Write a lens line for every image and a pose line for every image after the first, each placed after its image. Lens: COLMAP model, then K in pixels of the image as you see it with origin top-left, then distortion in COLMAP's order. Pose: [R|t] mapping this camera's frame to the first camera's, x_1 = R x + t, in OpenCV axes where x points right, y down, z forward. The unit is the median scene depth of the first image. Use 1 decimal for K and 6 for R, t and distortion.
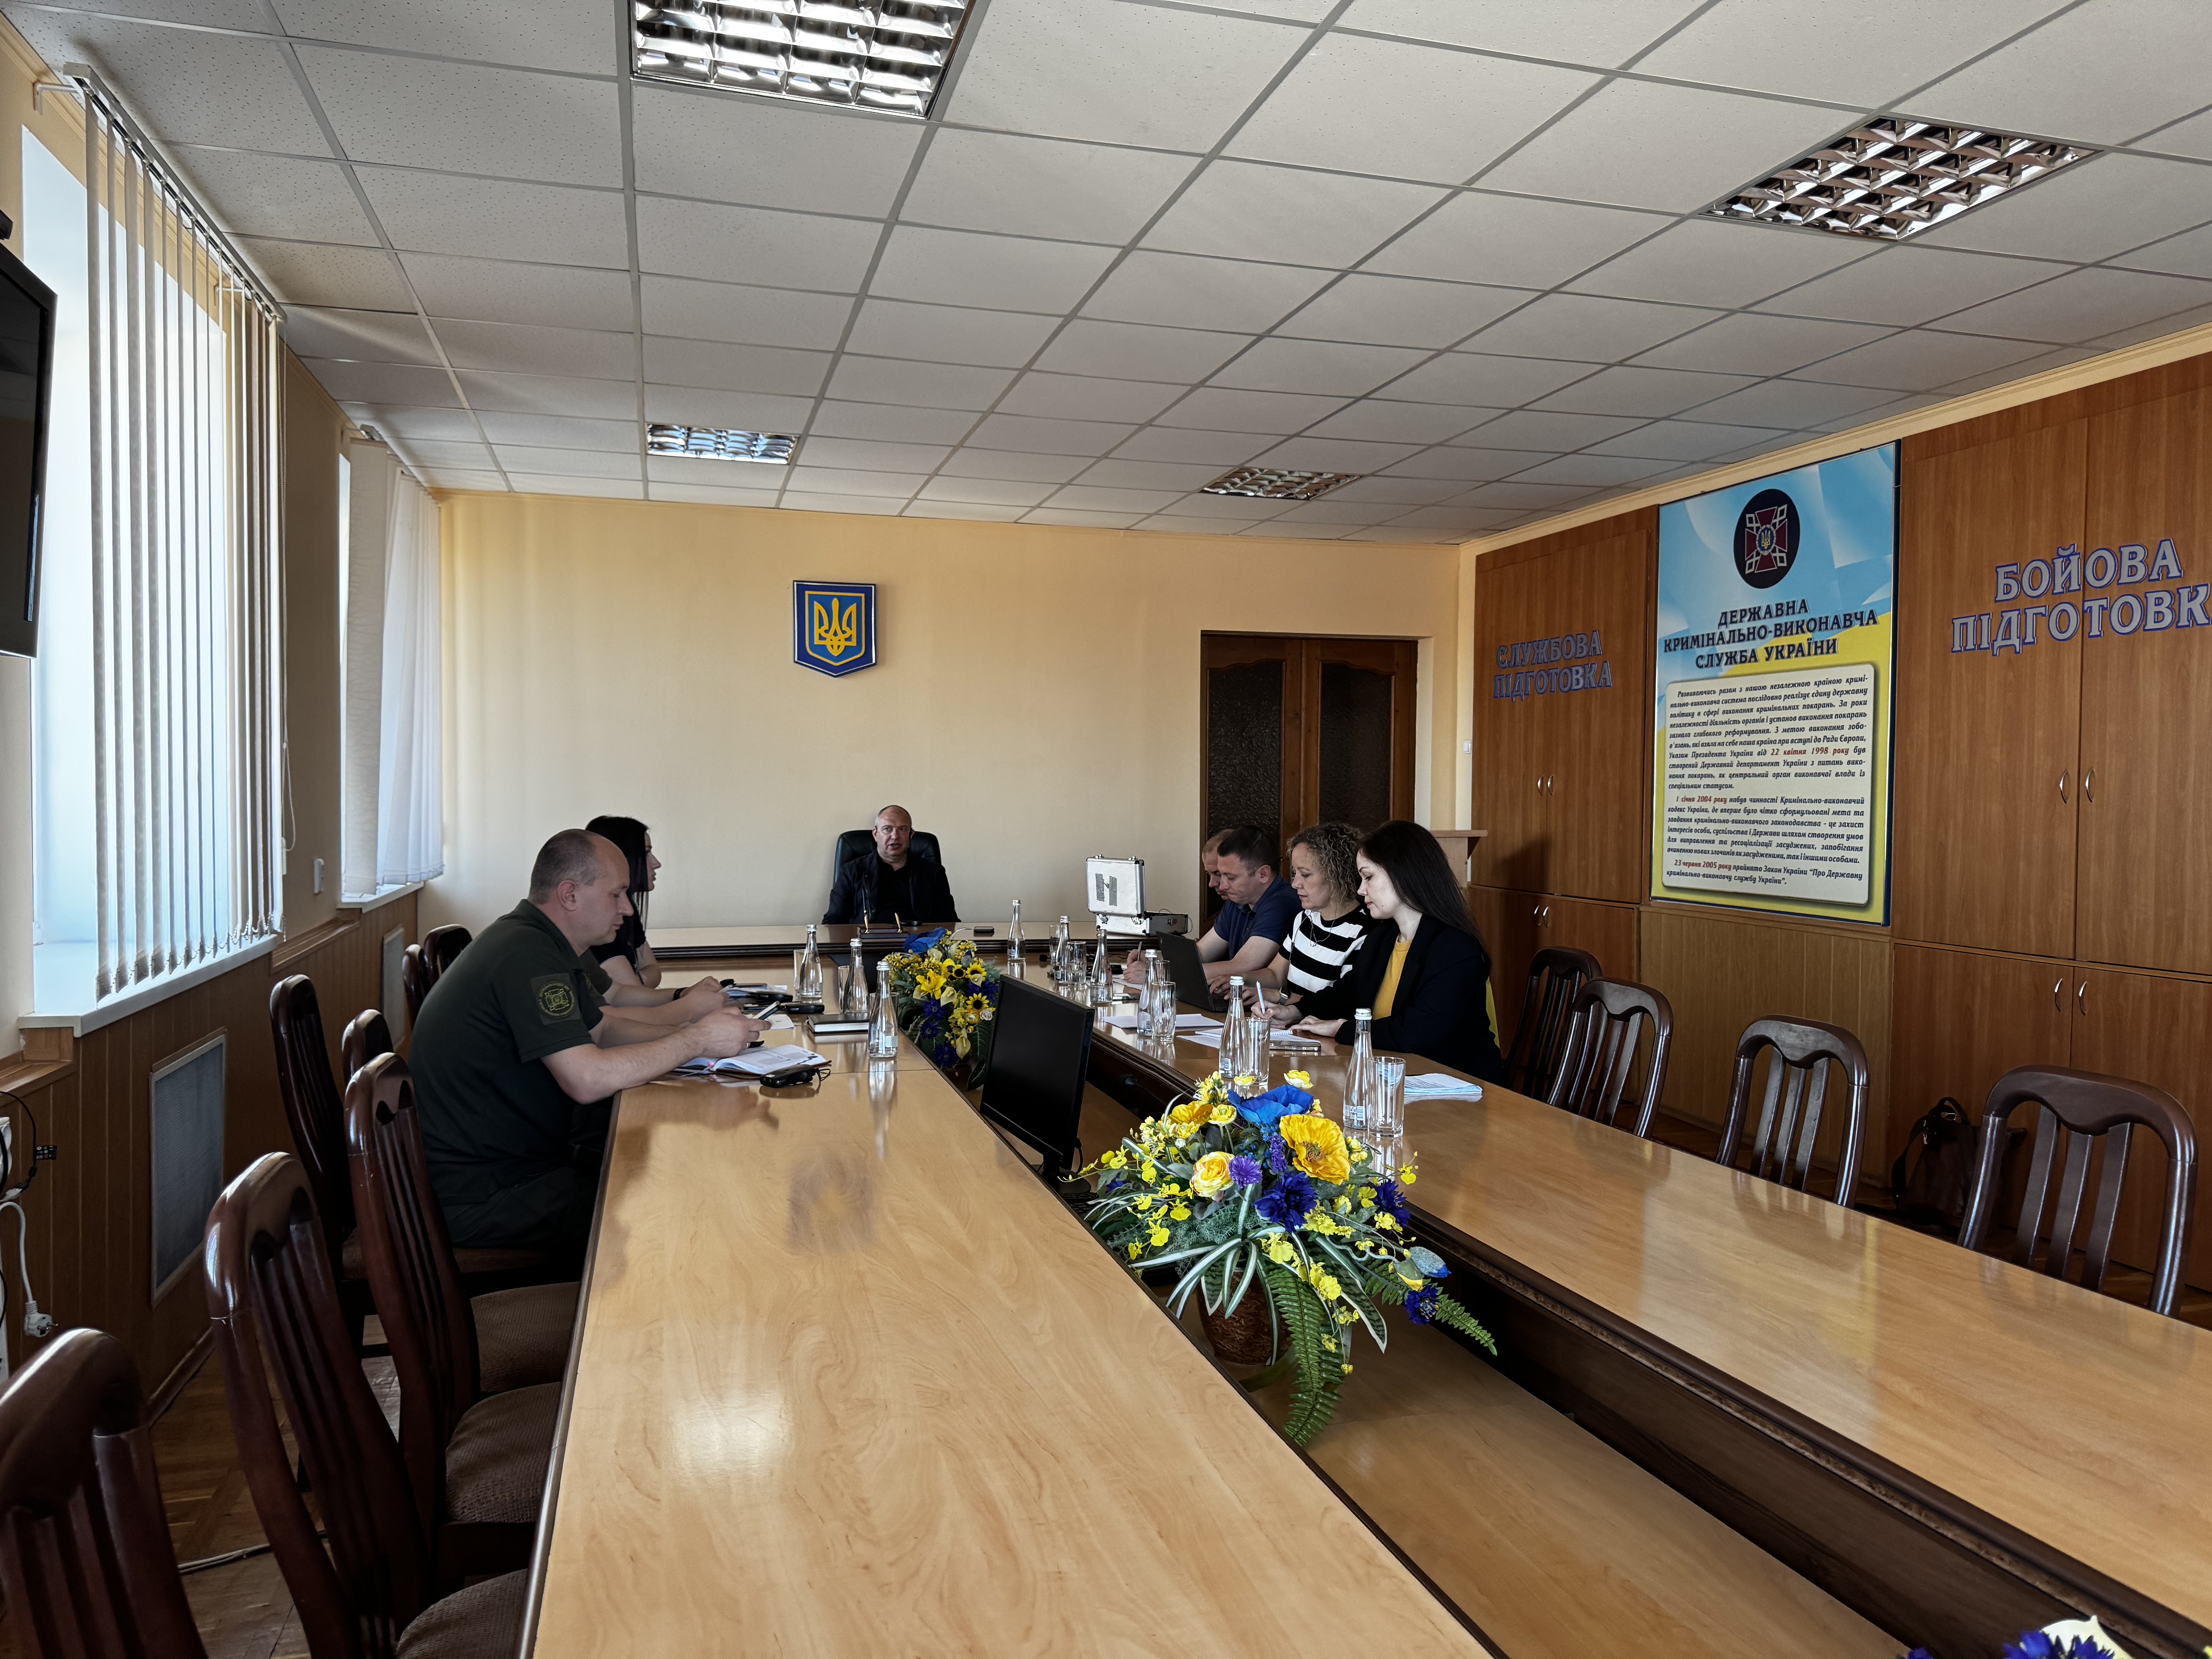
lens RADIAL K [[1564.1, 0, 1103.7], [0, 1564.1, 834.5], [0, 0, 1]] dist [0.002642, 0.000587]
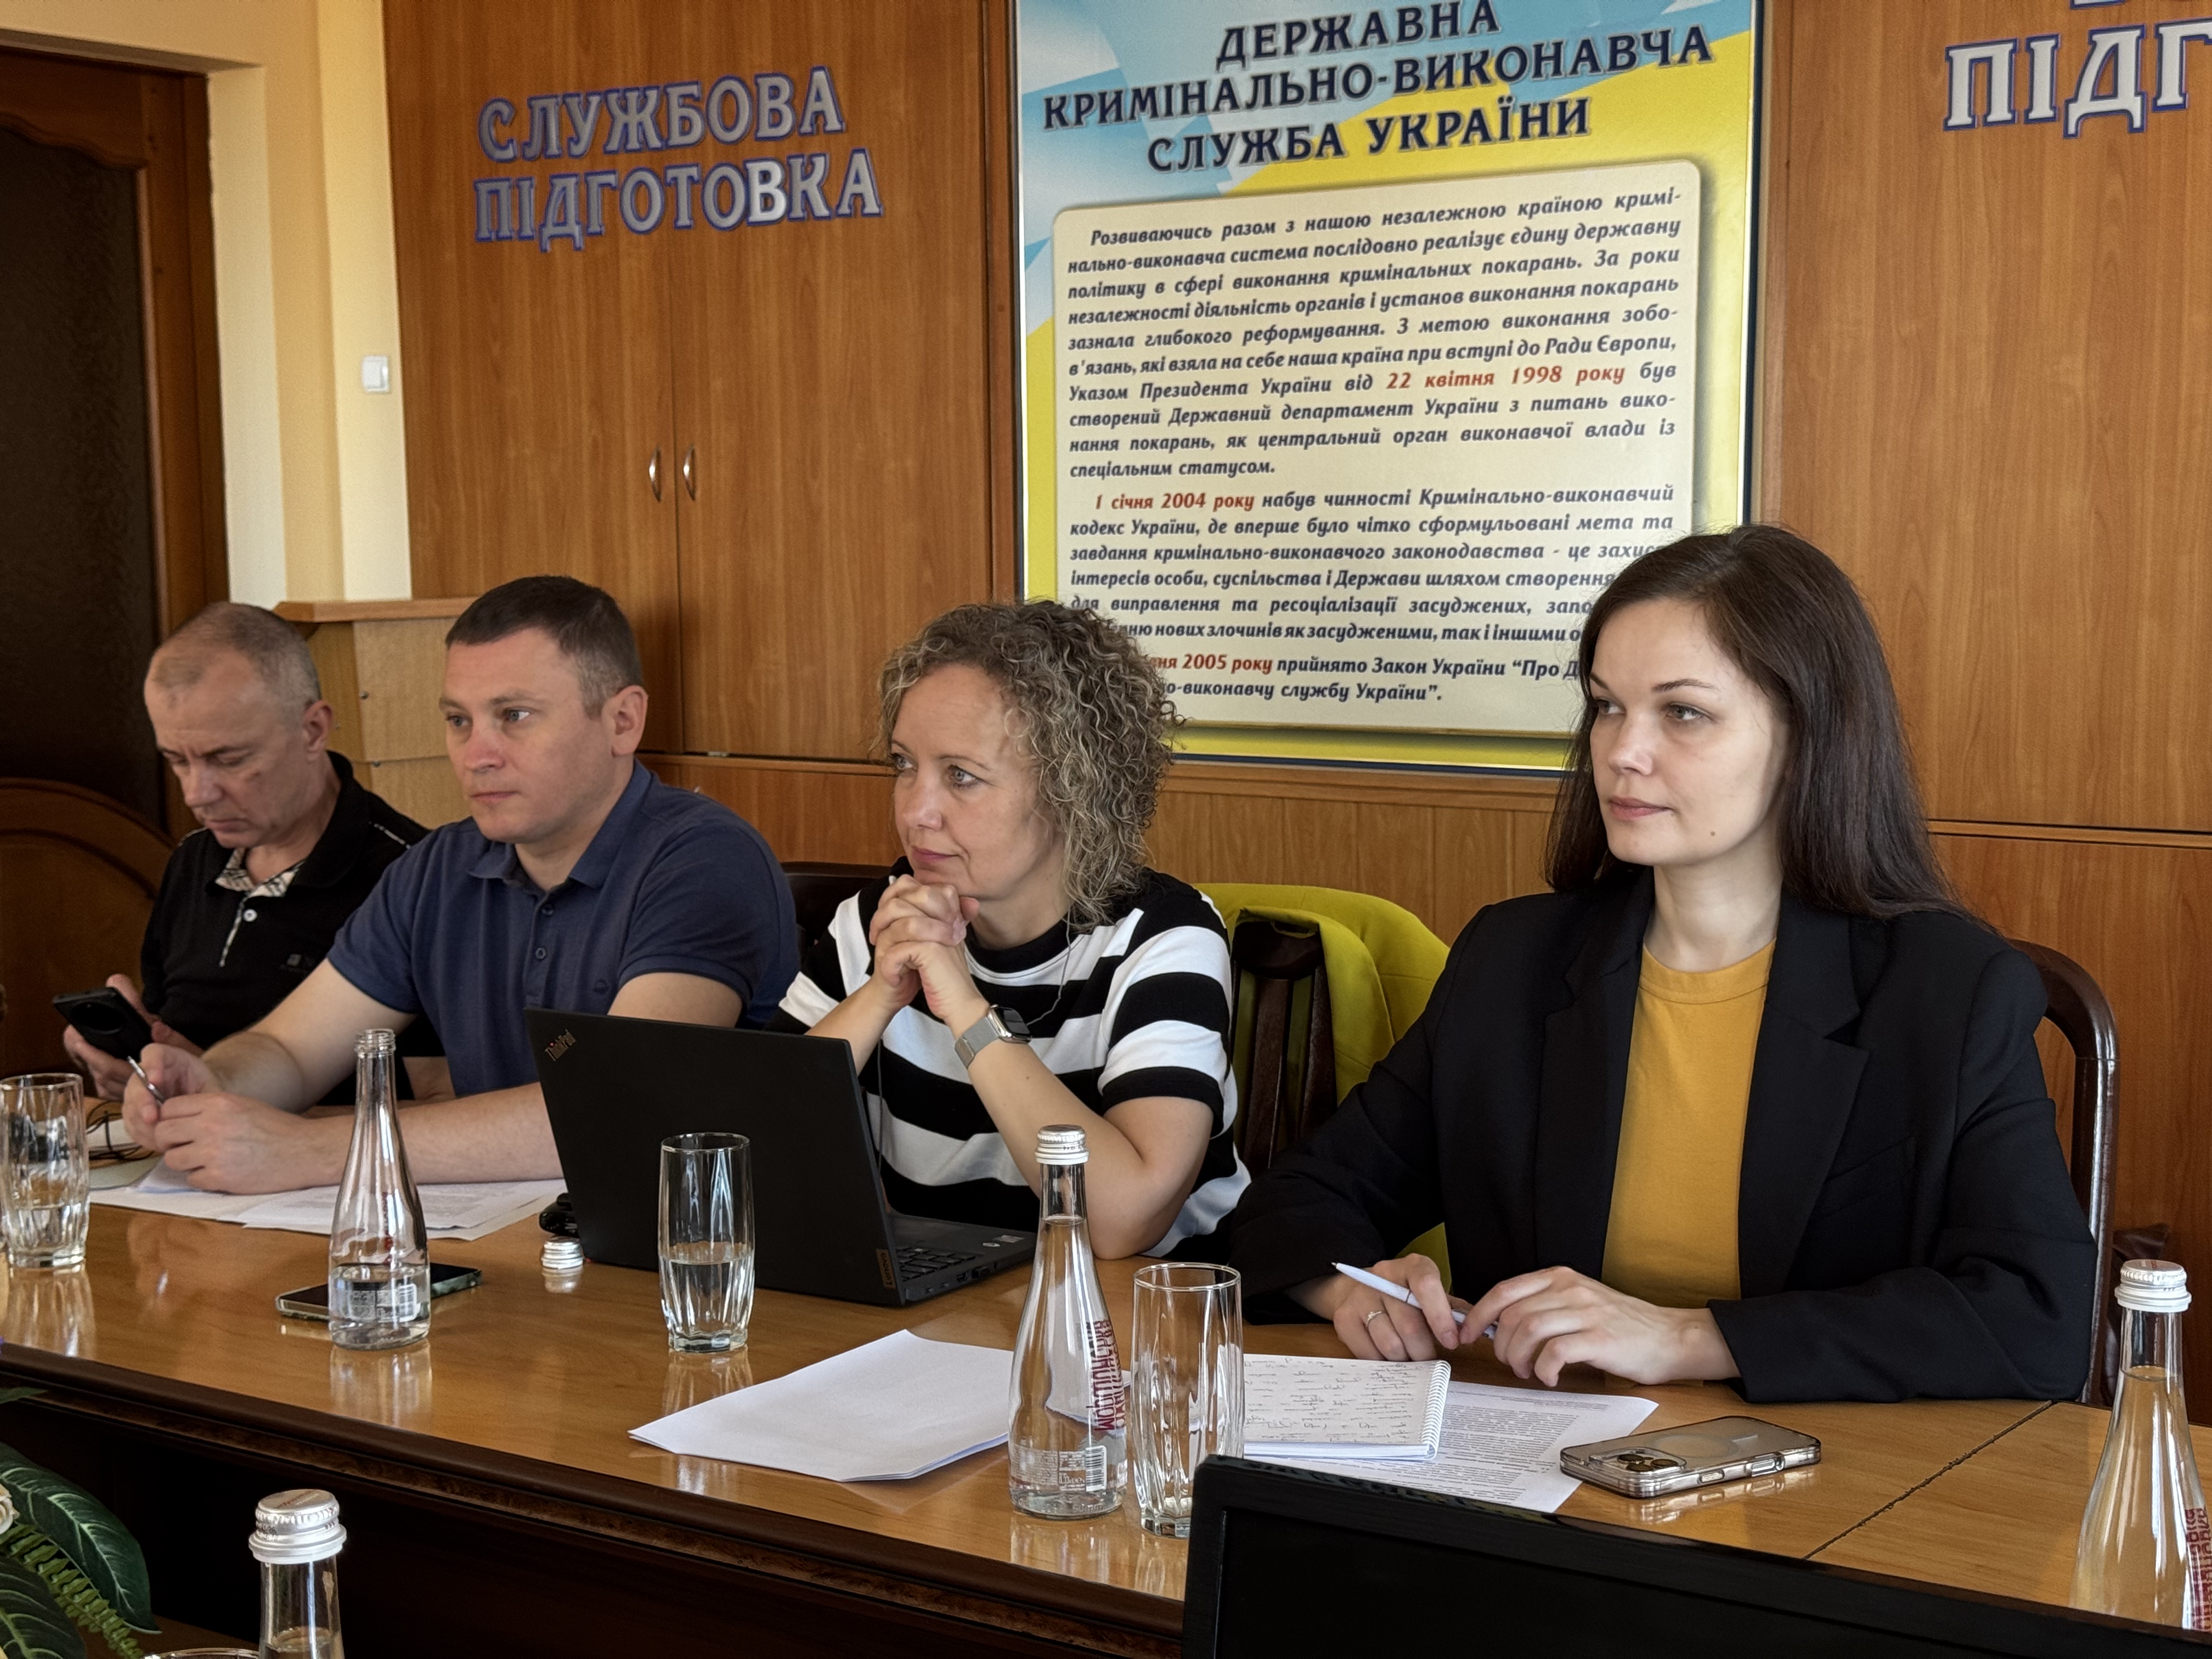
lens RADIAL K [[3052.5, 0, 1106.7], [0, 3052.5, 821.0], [0, 0, 1]] dist [0.137013, 0.000000]
pose [[0.770269, -0.082840, 0.632316, -0.147633], [0.035656, 0.995570, 0.086995, -0.010011], [-0.636722, -0.044464, 0.769811, 0.415049]]
